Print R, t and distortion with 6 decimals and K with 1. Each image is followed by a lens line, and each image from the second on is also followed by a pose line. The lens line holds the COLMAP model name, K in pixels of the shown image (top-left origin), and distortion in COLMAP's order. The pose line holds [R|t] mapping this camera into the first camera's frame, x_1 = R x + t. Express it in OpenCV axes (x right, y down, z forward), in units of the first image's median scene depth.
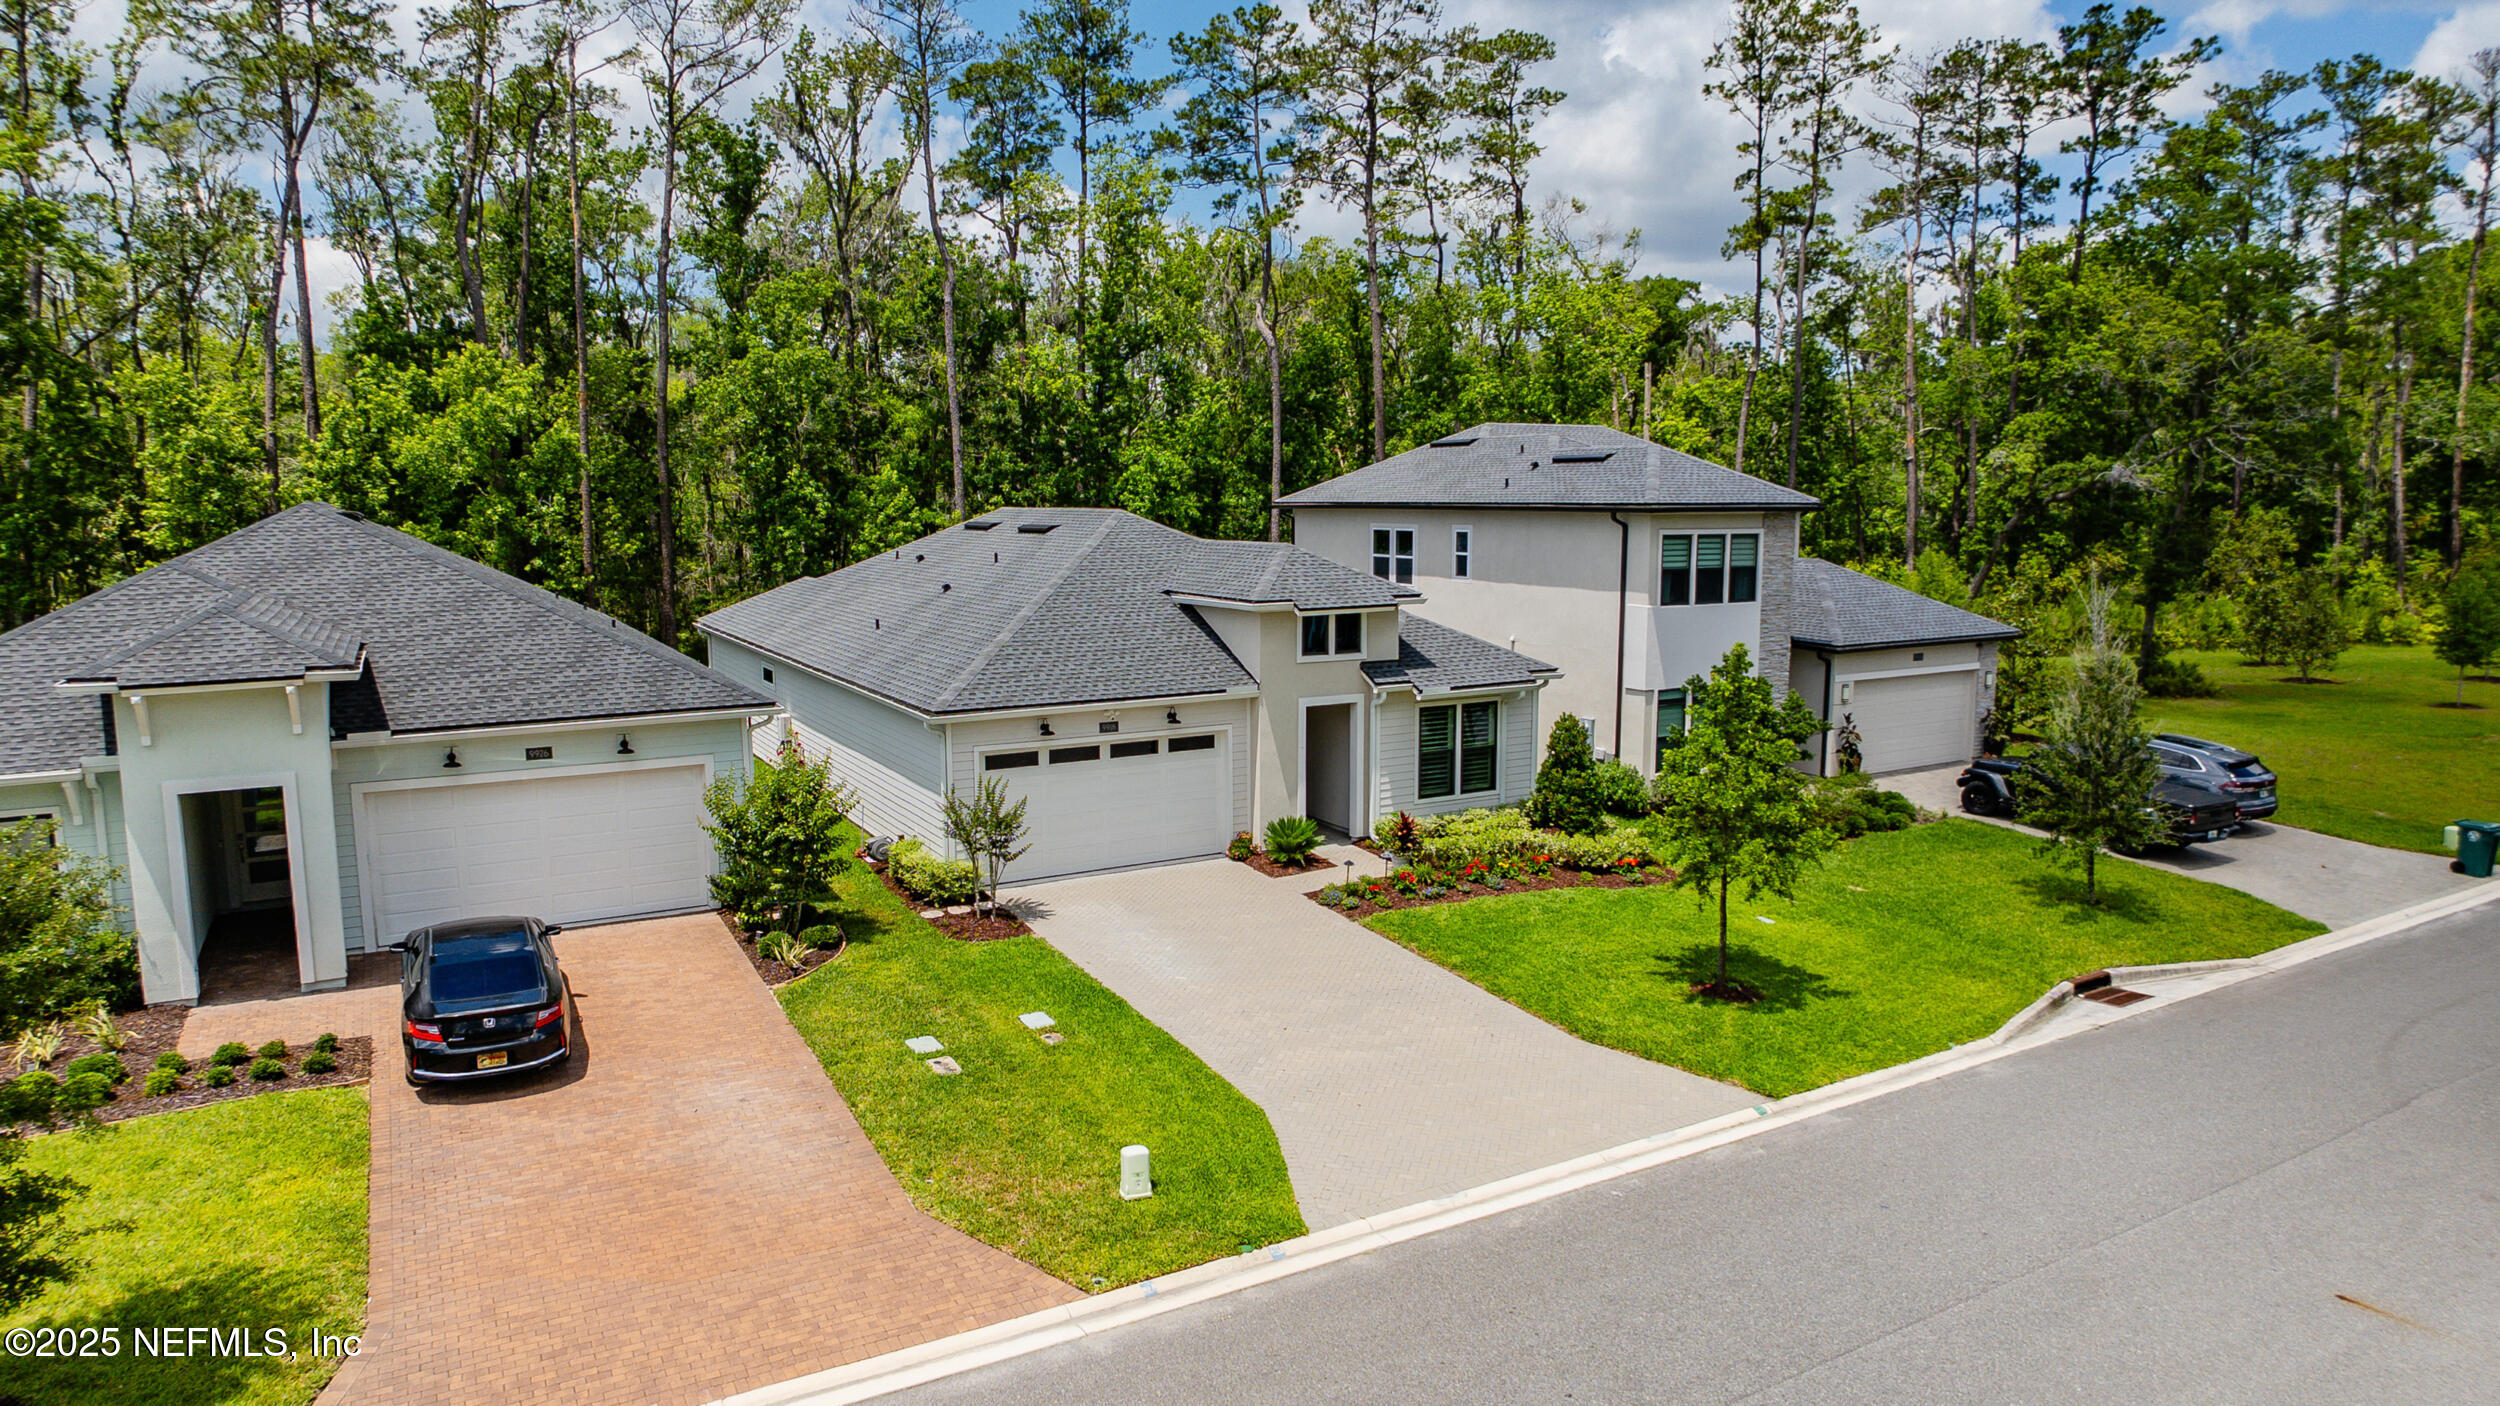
lens RADIAL K [[1506.7, 0, 1264.2], [0, 1506.7, 715.1], [0, 0, 1]] dist [-0.037078, 0.007418]
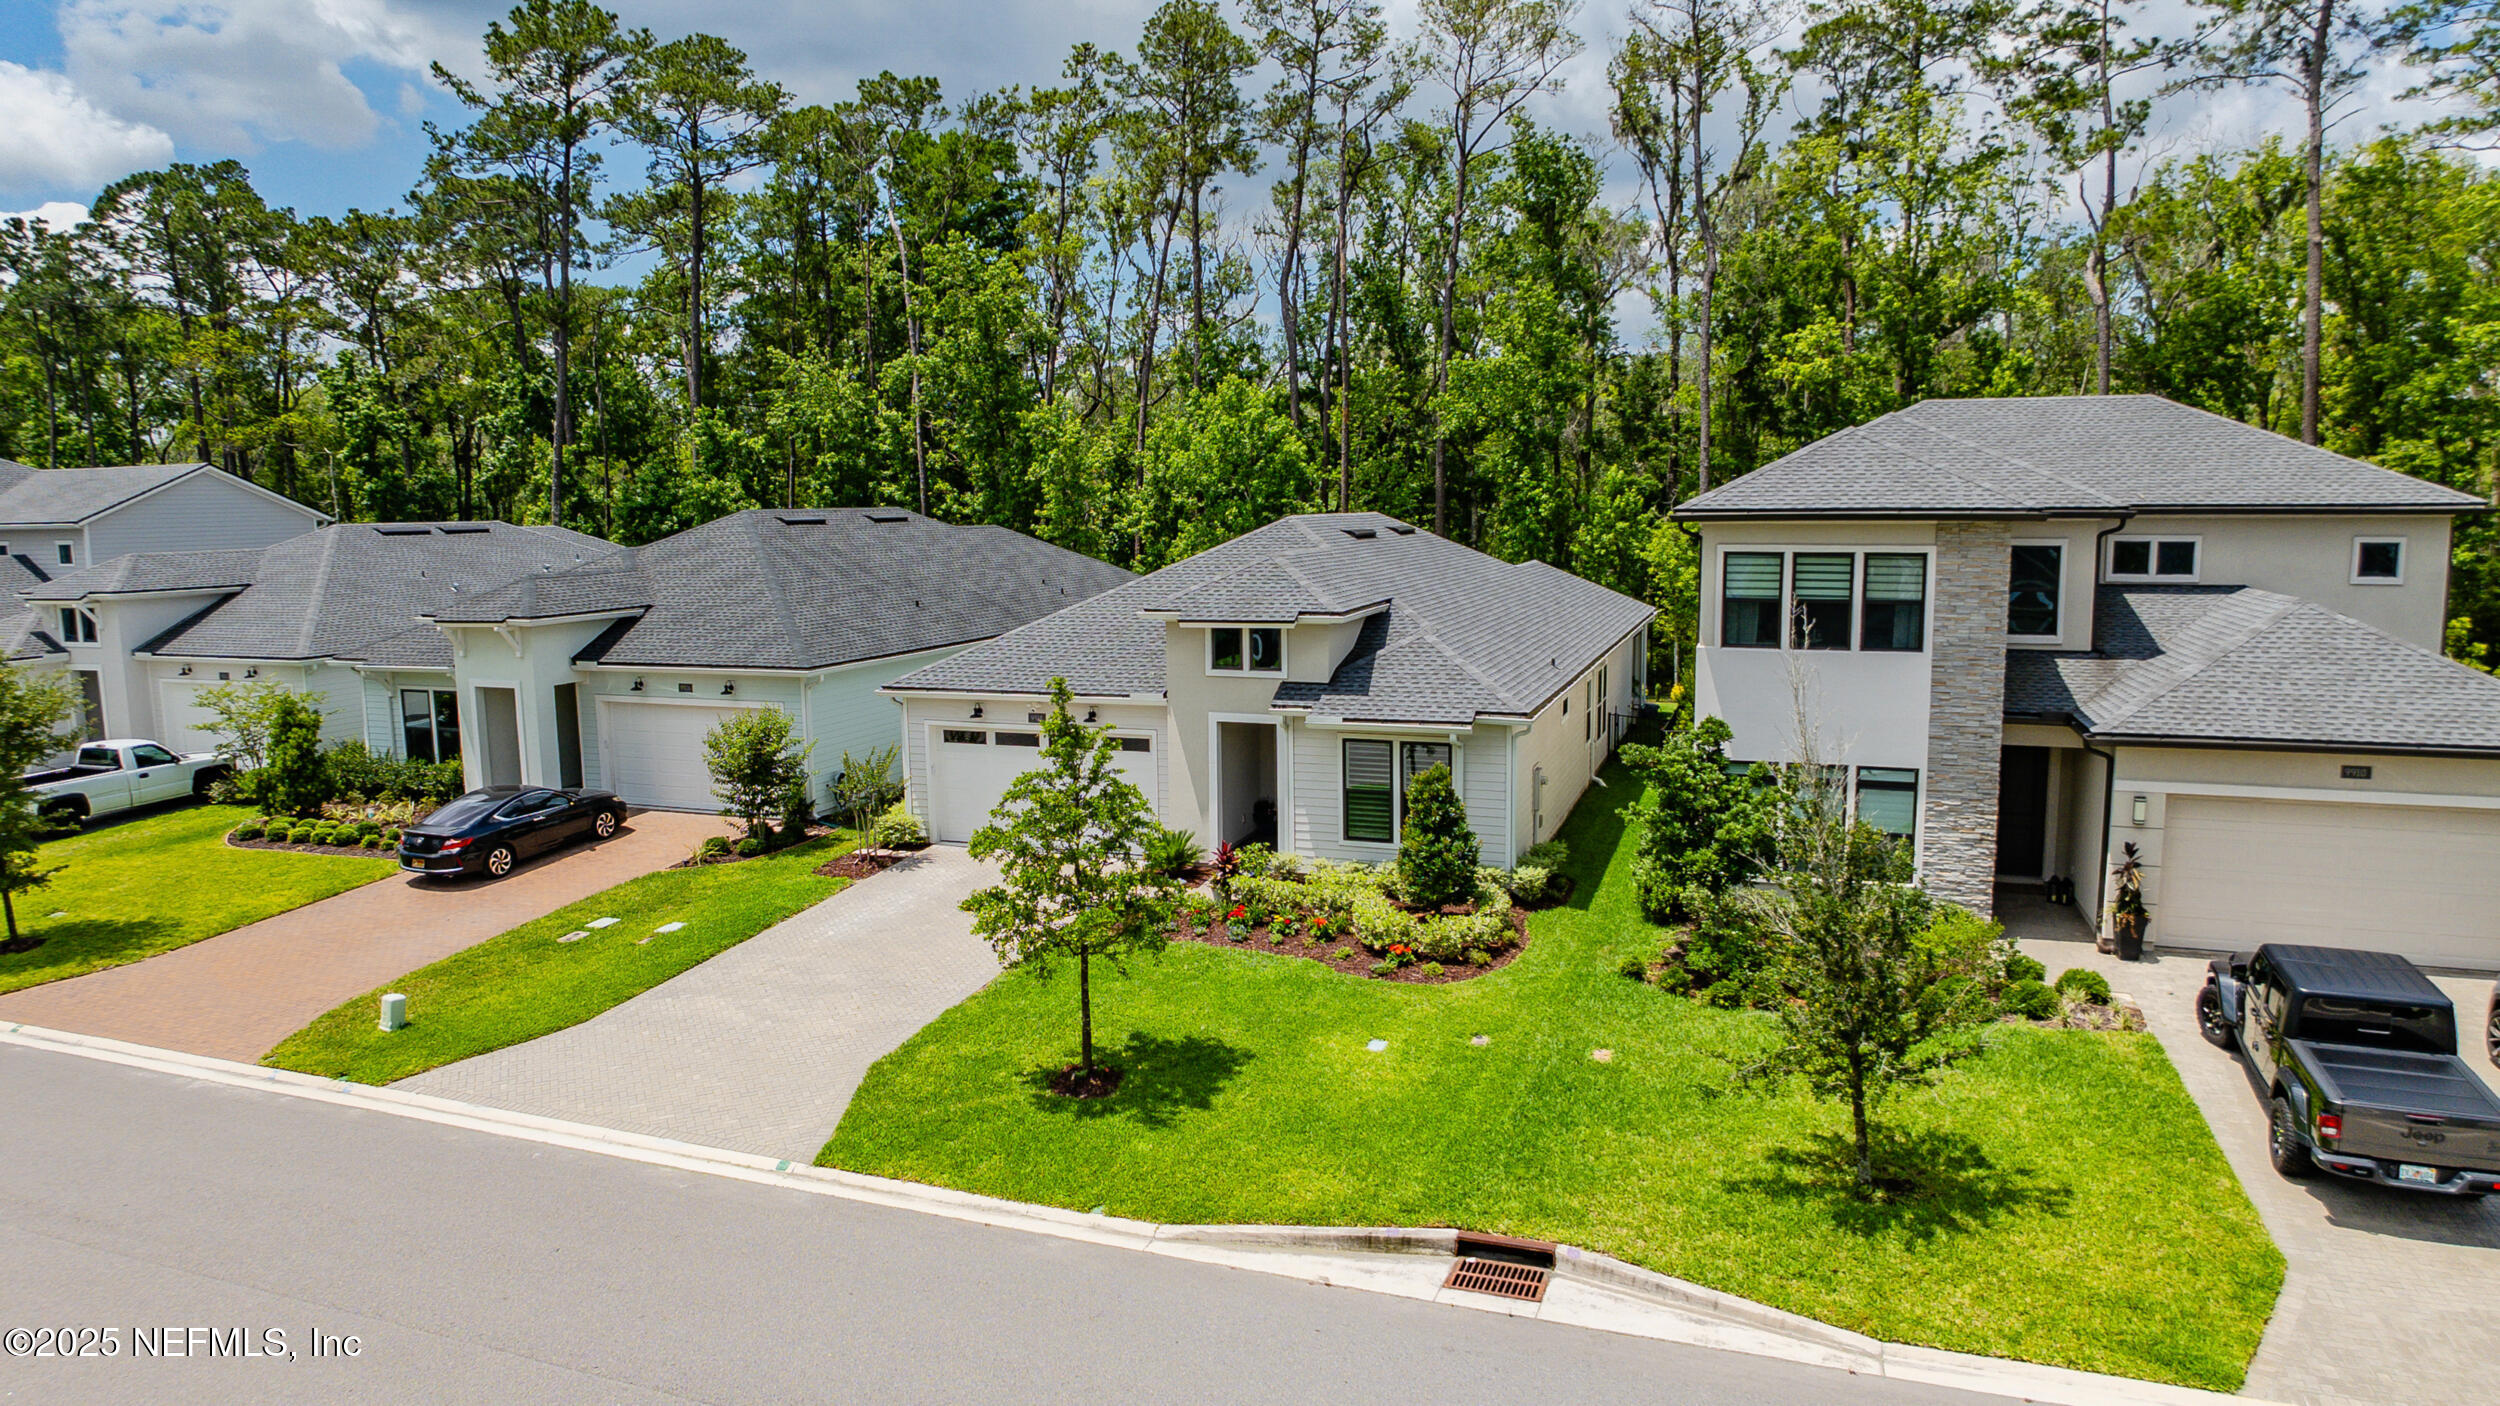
lens RADIAL K [[1506.7, 0, 1251.3], [0, 1506.7, 710.4], [0, 0, 1]] dist [-0.037078, 0.007418]
pose [[0.640627, 0.100377, -0.761263, 0.908575], [-0.100016, 0.993881, 0.046883, -0.070369], [0.761310, 0.046104, 0.646747, 0.454598]]
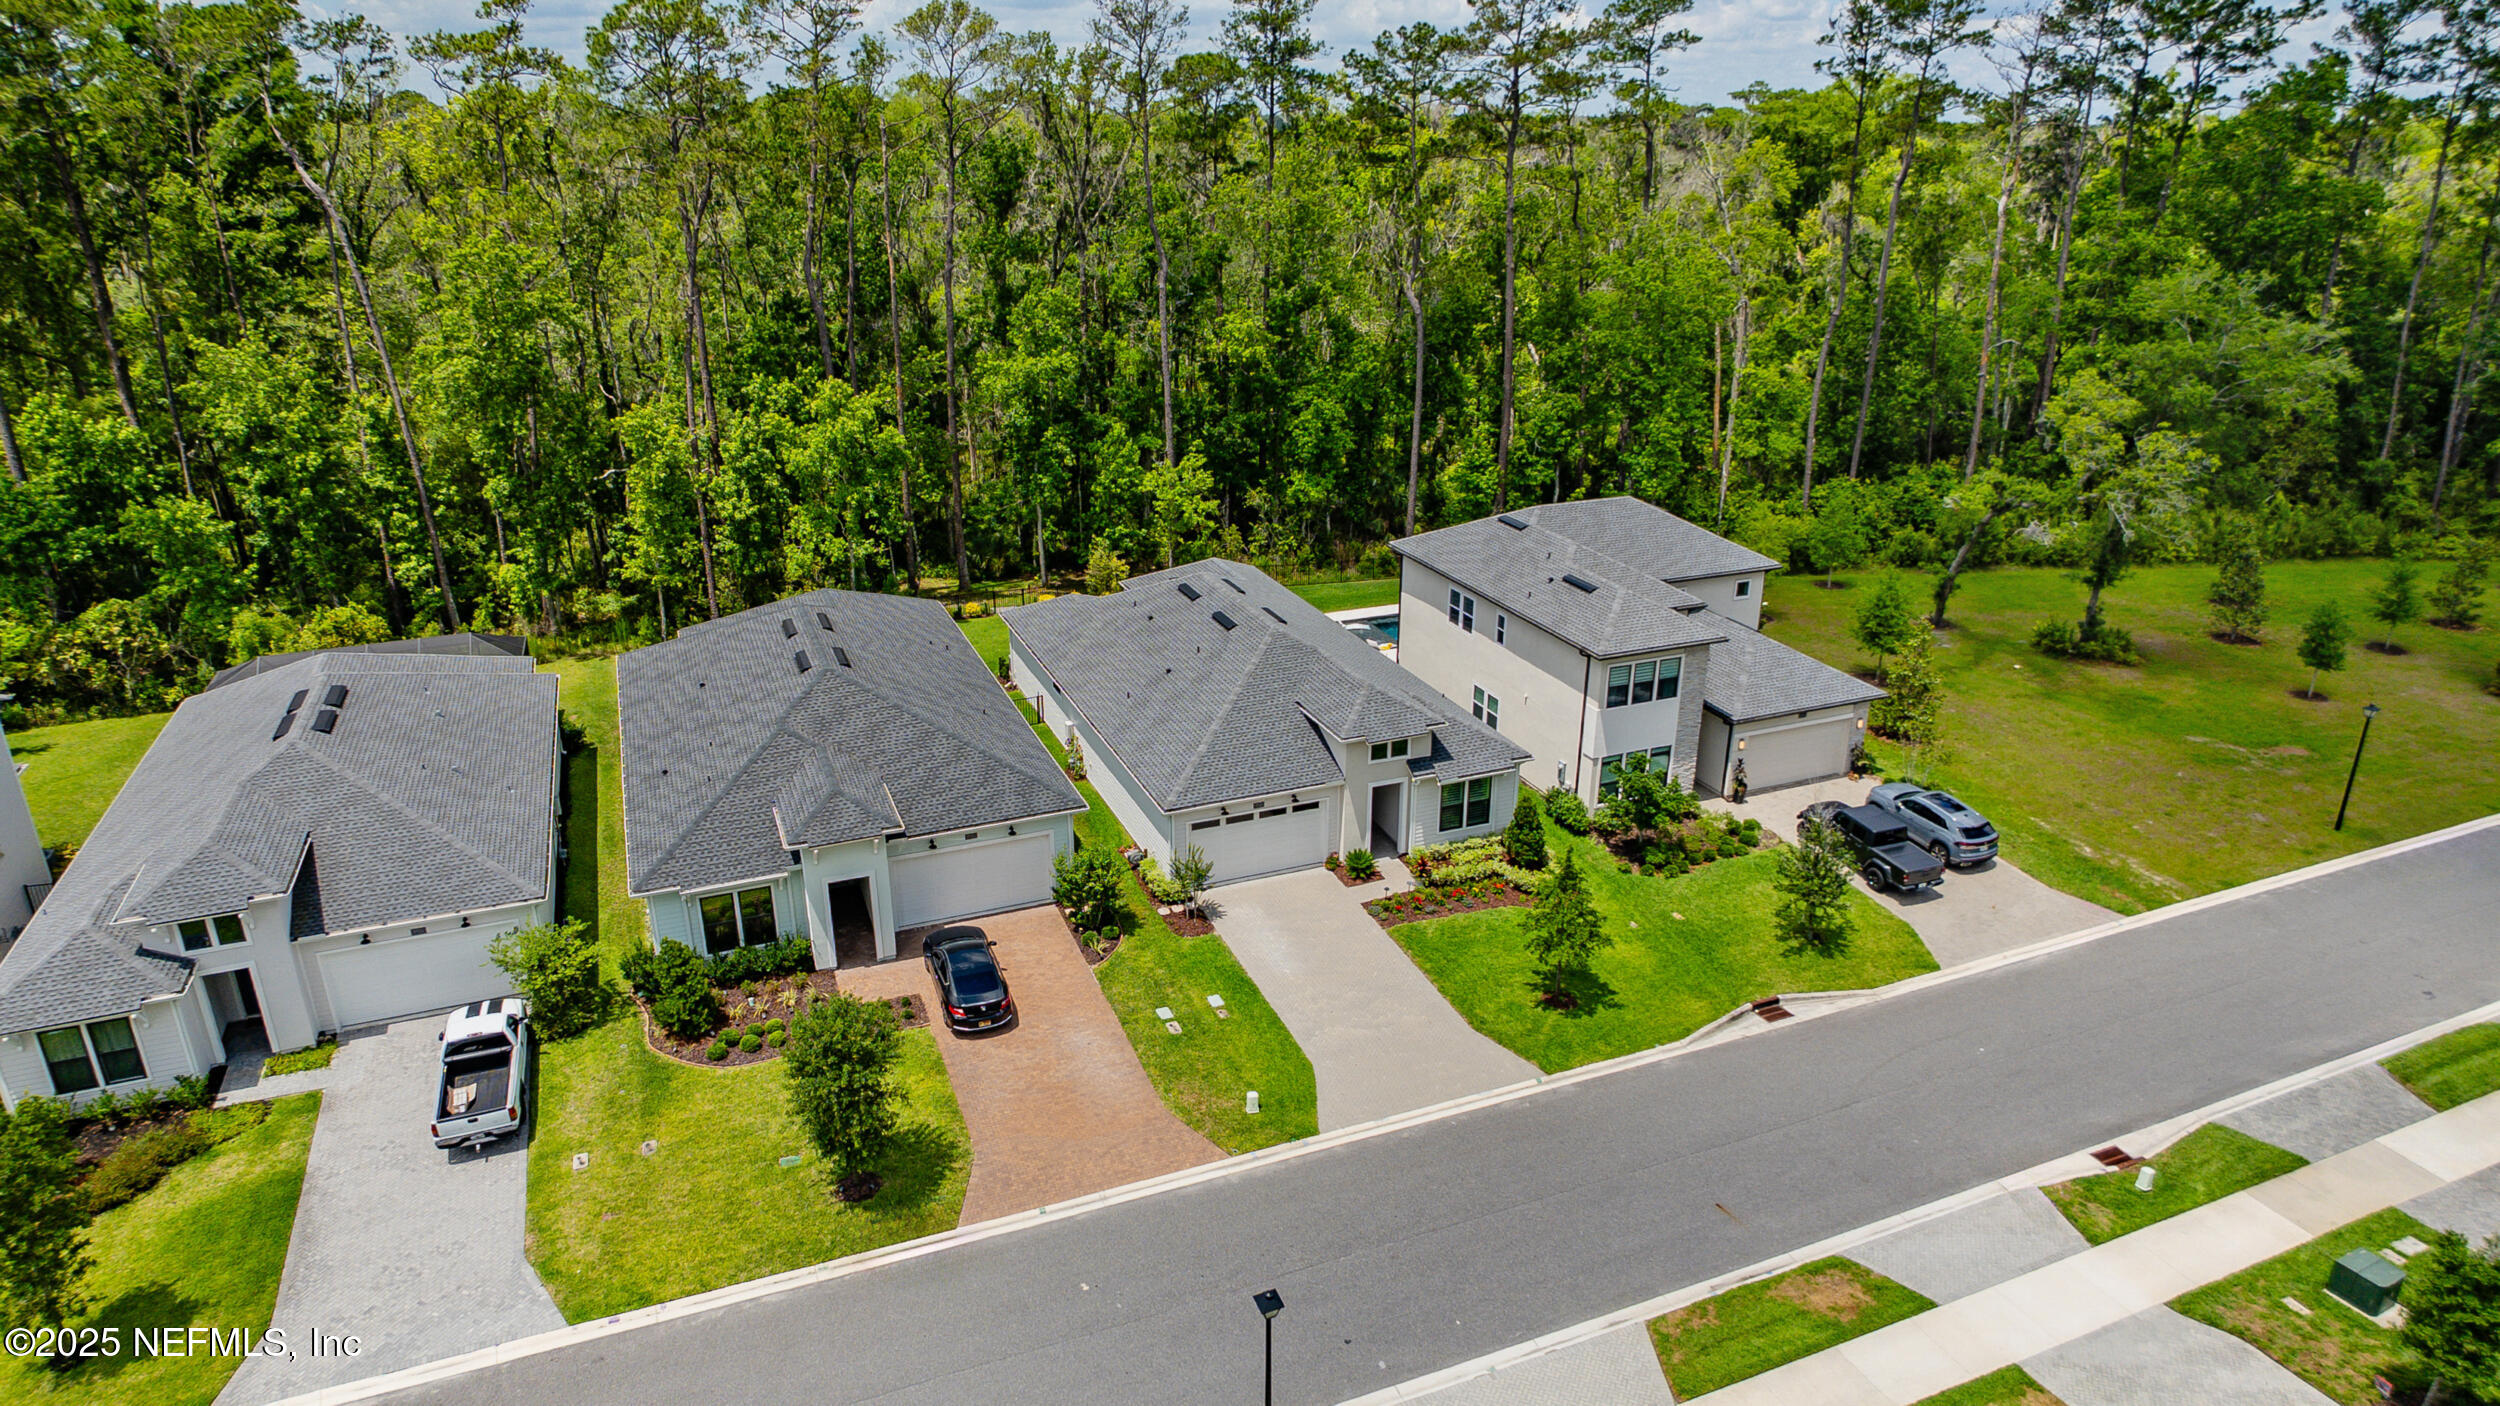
lens RADIAL K [[1506.7, 0, 1255.5], [0, 1506.7, 727.0], [0, 0, 1]] dist [-0.037078, 0.007418]
pose [[0.990637, 0.055682, -0.124651, 0.124266], [-0.023791, 0.969485, 0.243994, -0.579064], [0.134434, -0.238744, 0.961732, -0.794153]]
